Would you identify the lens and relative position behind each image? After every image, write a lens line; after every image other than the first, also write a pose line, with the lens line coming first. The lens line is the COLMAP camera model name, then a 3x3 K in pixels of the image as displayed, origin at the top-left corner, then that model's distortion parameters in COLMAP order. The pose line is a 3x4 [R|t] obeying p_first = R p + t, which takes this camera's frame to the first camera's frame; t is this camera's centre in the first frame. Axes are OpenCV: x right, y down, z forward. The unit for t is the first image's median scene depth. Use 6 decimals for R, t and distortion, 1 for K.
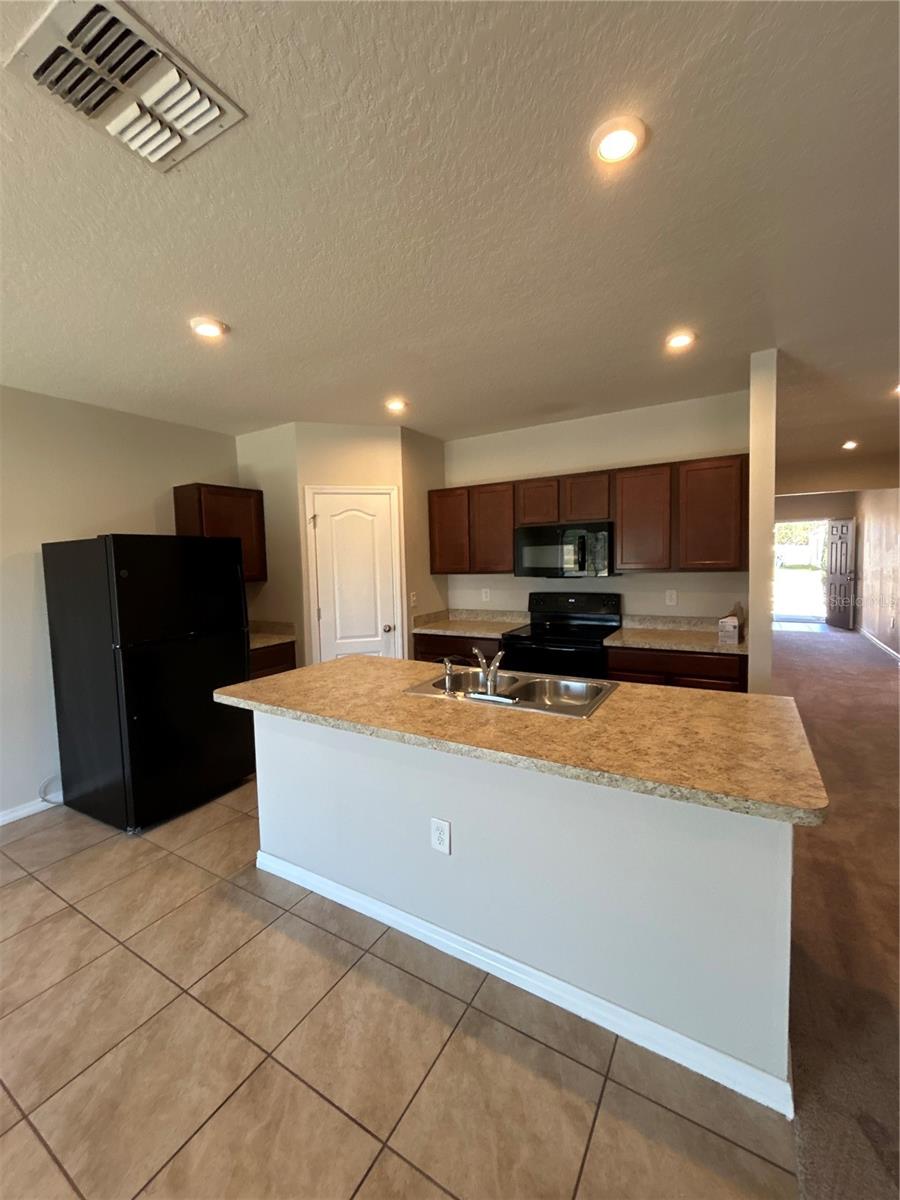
lens RADIAL K [[485.2, 0, 446.8], [0, 485.2, 595.8], [0, 0, 1]] dist [-0.000124, 0.000042]
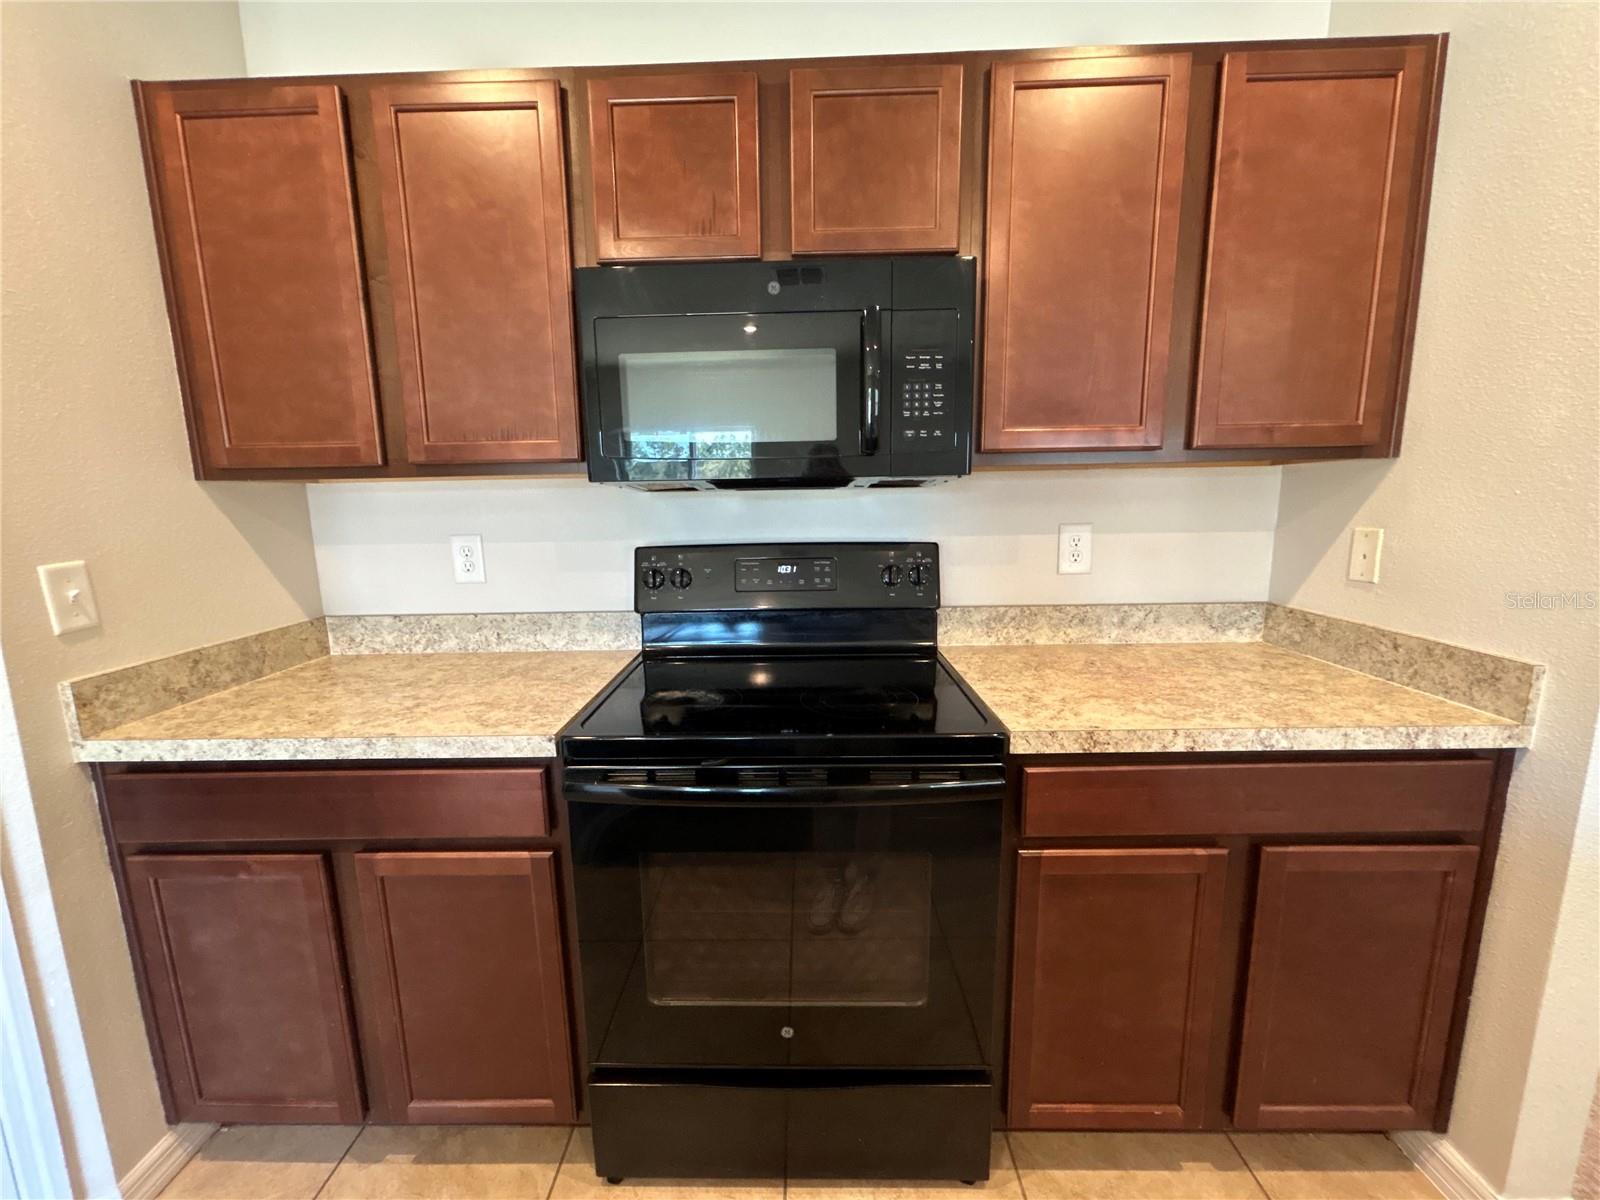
lens RADIAL K [[646.9, 0, 791.5], [0, 646.9, 604.5], [0, 0, 1]] dist [-0.000124, 0.000042]
pose [[0.864626, -0.070569, 0.497435, 0.066317], [0.030684, 0.995655, 0.087915, -0.004147], [-0.501478, -0.060750, 0.863035, 0.715937]]
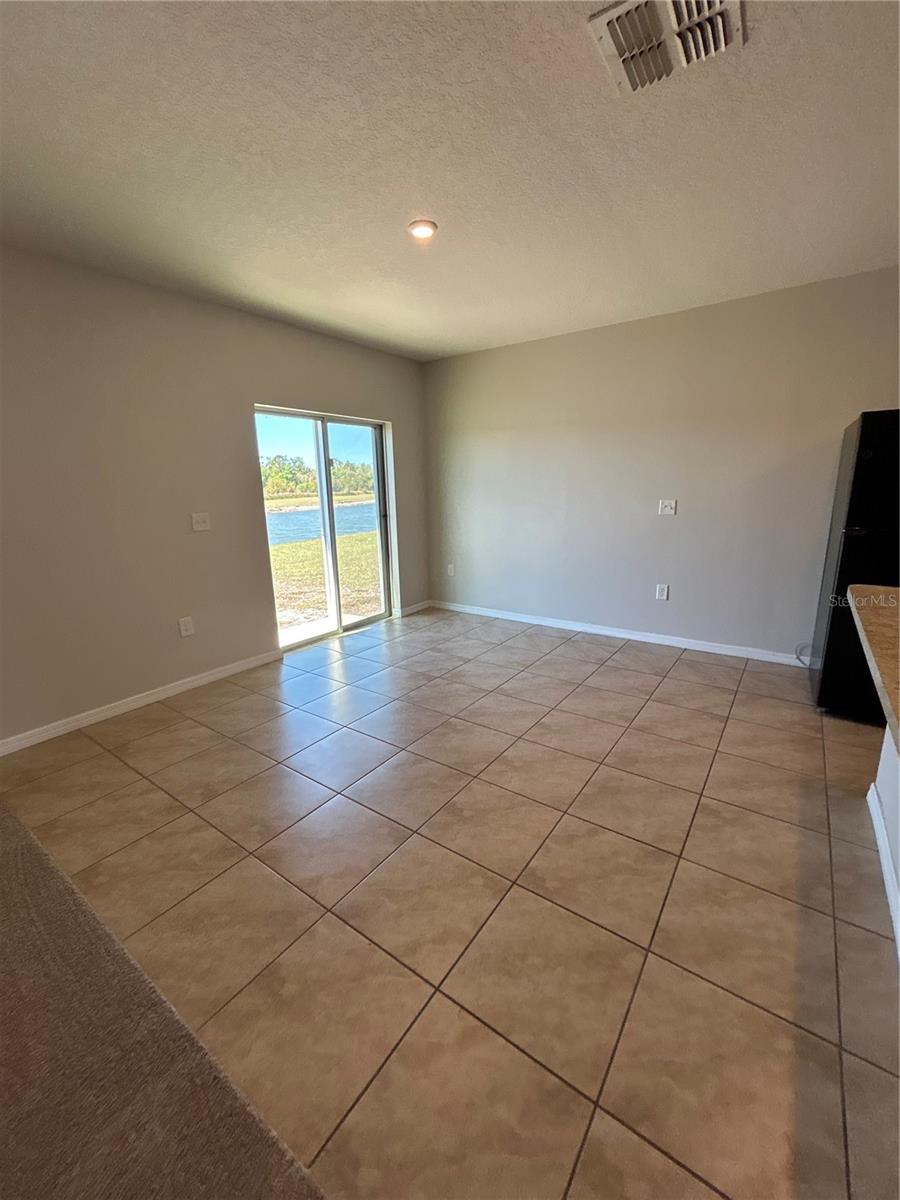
lens RADIAL K [[487.4, 0, 463.4], [0, 487.4, 599.8], [0, 0, 1]] dist [-0.001401, -0.000222]
pose [[-0.054302, 0.258785, -0.964407, 0.275242], [-0.054056, 0.963654, 0.261627, 0.013052], [0.997060, 0.066339, -0.038340, 0.186923]]
